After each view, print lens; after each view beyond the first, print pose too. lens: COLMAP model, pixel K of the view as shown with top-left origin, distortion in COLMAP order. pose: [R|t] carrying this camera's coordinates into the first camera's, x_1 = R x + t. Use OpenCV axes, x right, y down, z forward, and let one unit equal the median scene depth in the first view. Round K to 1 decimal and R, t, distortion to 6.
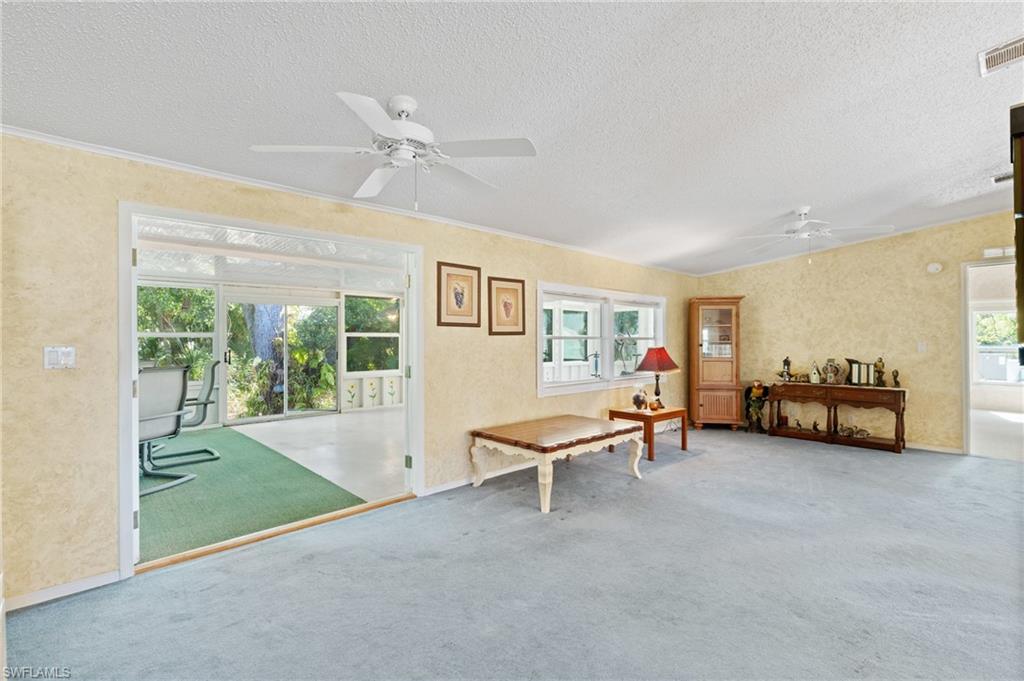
lens RADIAL K [[464.9, 0, 504.8], [0, 464.9, 340.1], [0, 0, 1]] dist [-0.003533, 0.002431]
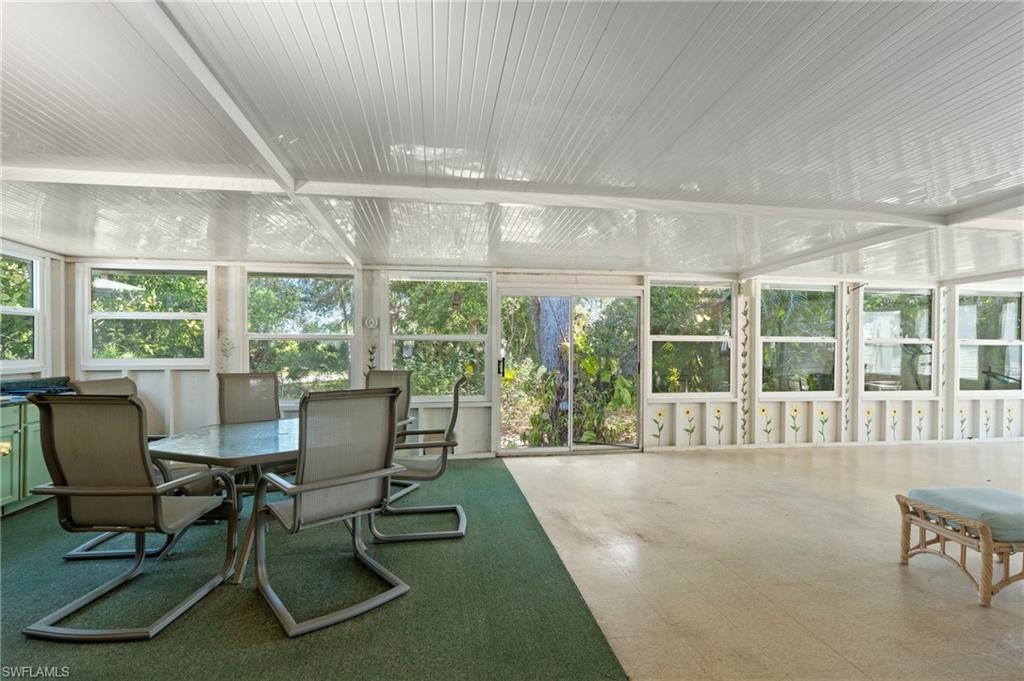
lens RADIAL K [[464.9, 0, 512.6], [0, 464.9, 345.5], [0, 0, 1]] dist [-0.003533, 0.002431]
pose [[0.833942, 0.005226, -0.551827, -0.187543], [-0.007685, 0.999968, -0.002143, 0.003541], [0.551798, 0.006028, 0.833956, 0.442171]]
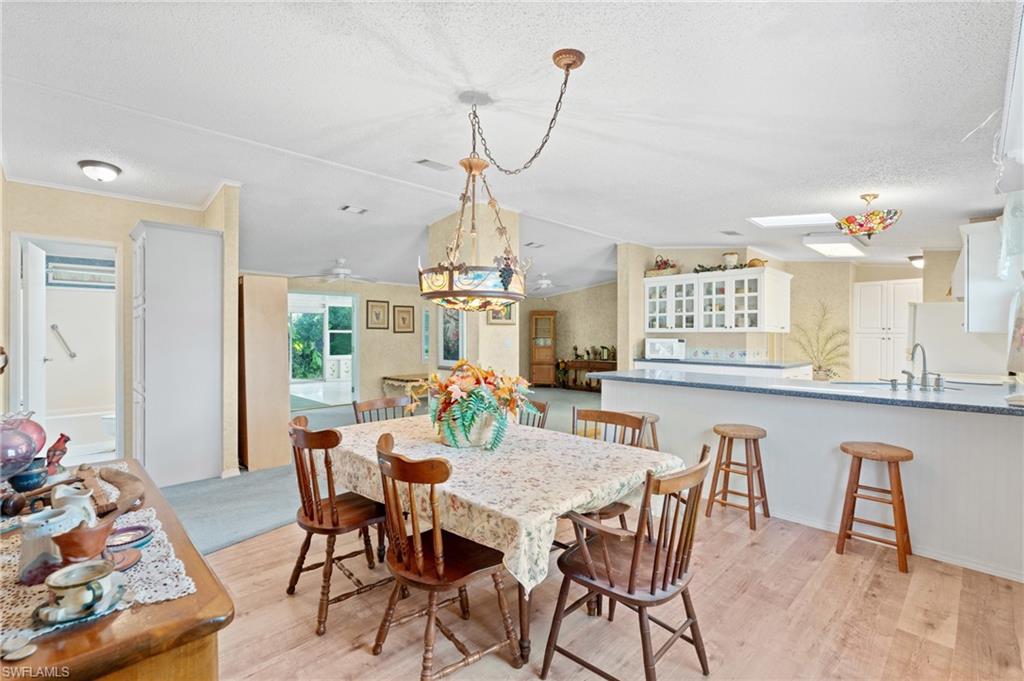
lens RADIAL K [[464.9, 0, 505.2], [0, 464.9, 338.5], [0, 0, 1]] dist [-0.003533, 0.002431]
pose [[0.999803, 0.003345, 0.019564, 0.304814], [-0.003476, 0.999972, 0.006631, -0.001105], [-0.019542, -0.006697, 0.999787, -0.794417]]
